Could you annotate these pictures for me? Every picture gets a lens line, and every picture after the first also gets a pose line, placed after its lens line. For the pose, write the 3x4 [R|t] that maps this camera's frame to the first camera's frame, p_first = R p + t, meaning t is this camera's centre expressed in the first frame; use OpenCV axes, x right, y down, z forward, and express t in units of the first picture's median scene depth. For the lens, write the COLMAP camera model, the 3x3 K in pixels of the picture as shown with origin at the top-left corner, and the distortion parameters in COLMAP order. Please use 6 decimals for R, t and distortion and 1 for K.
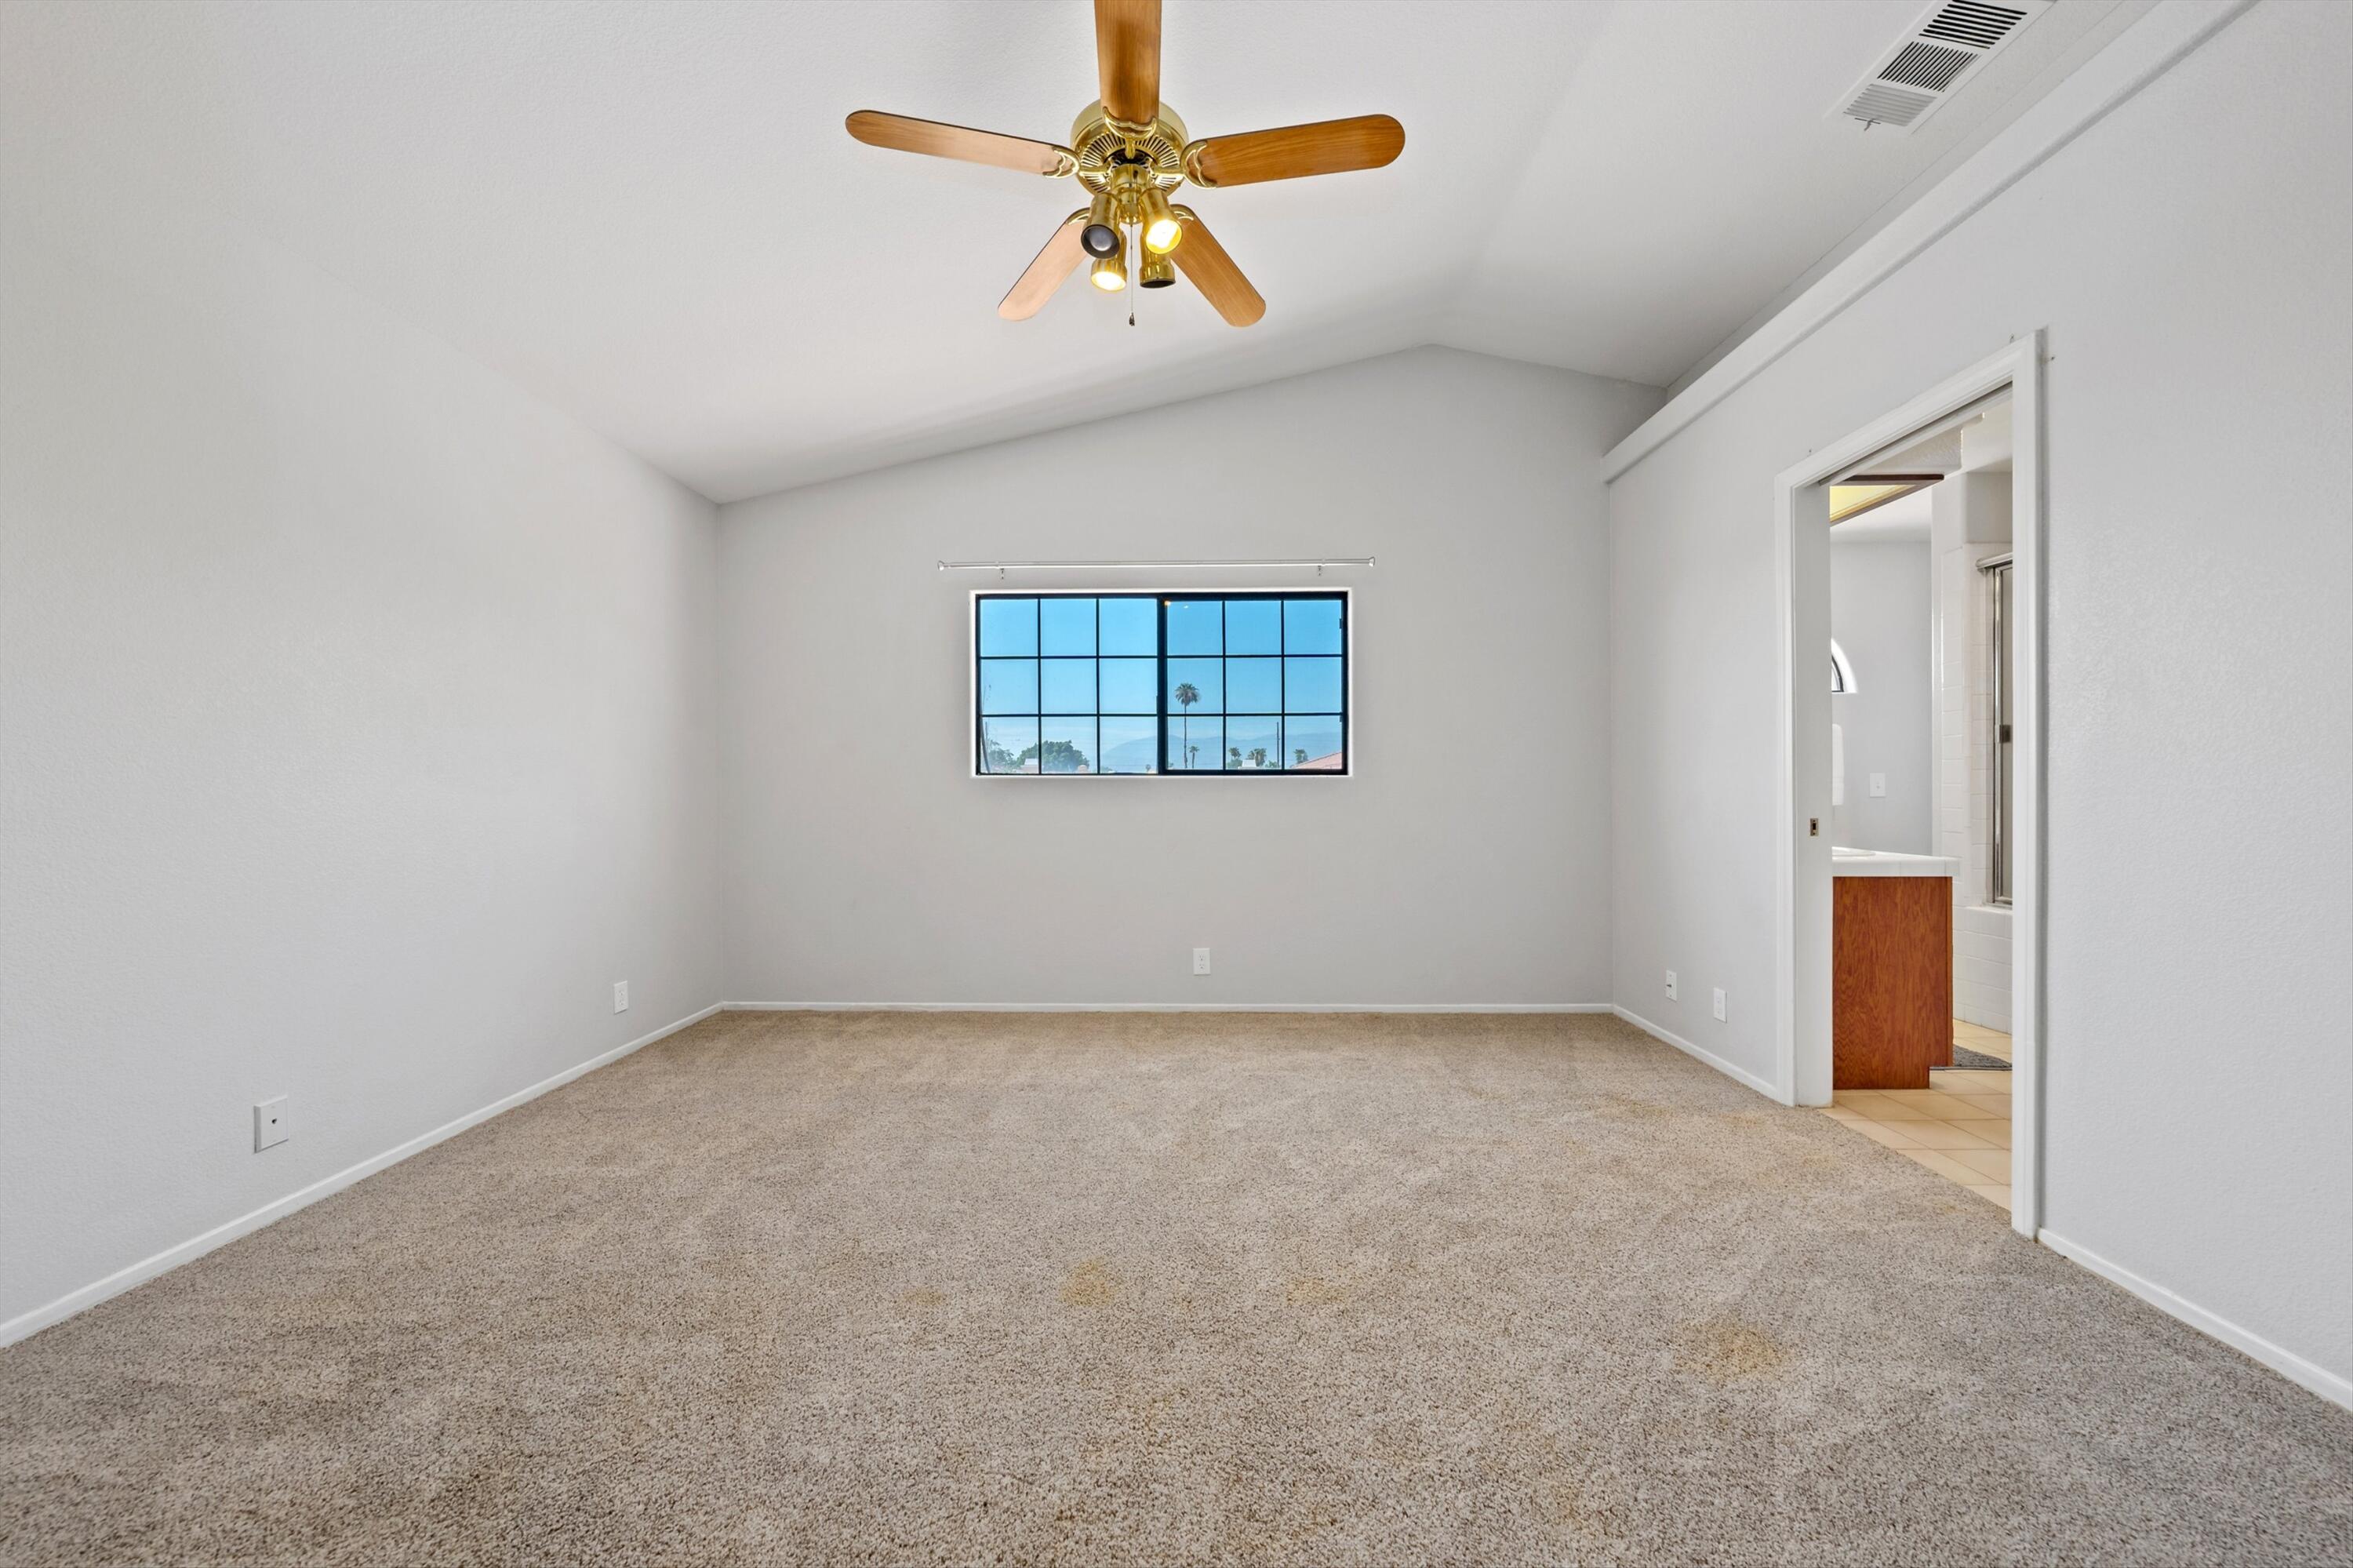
lens RADIAL K [[830.6, 0, 1184.5], [0, 830.6, 790.3], [0, 0, 1]] dist [-0.000085, 0.000265]
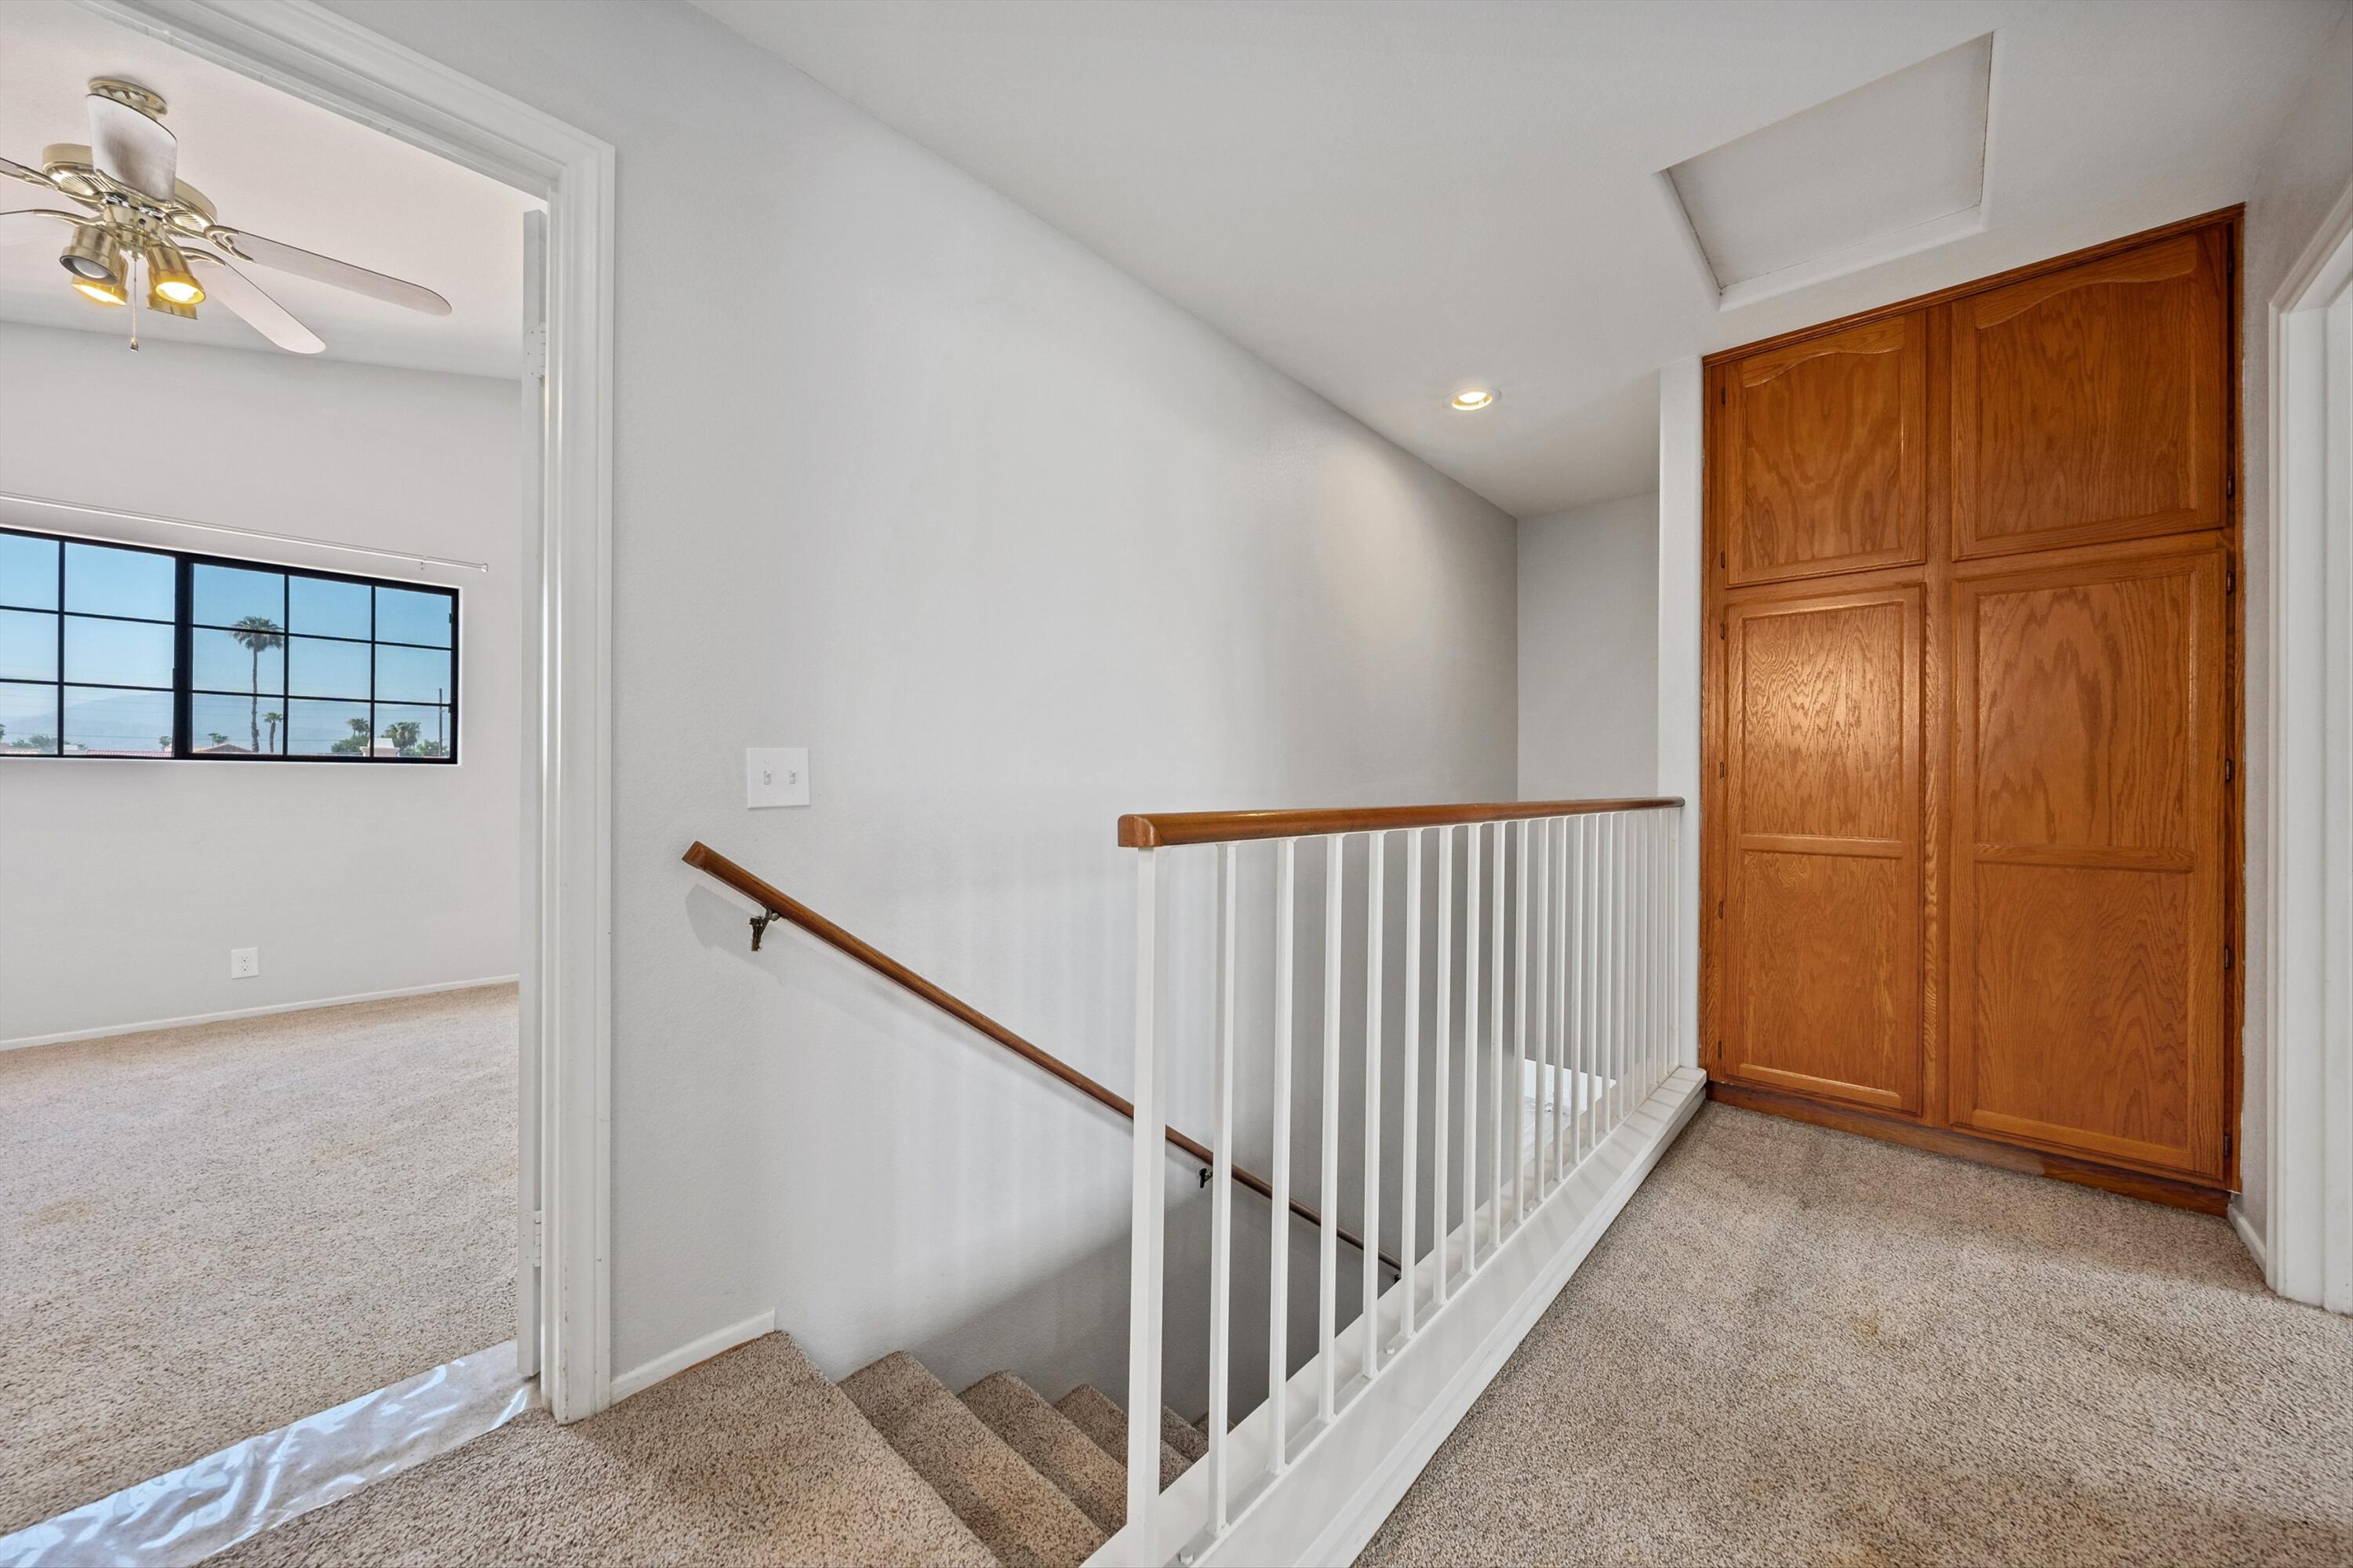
lens RADIAL K [[830.6, 0, 1164.9], [0, 830.6, 783.0], [0, 0, 1]] dist [-0.000085, 0.000265]
pose [[0.671684, 0.010424, 0.740764, 0.022904], [-0.008044, 0.999945, -0.006778, 0.005304], [-0.740794, -0.001407, 0.671731, -0.391076]]
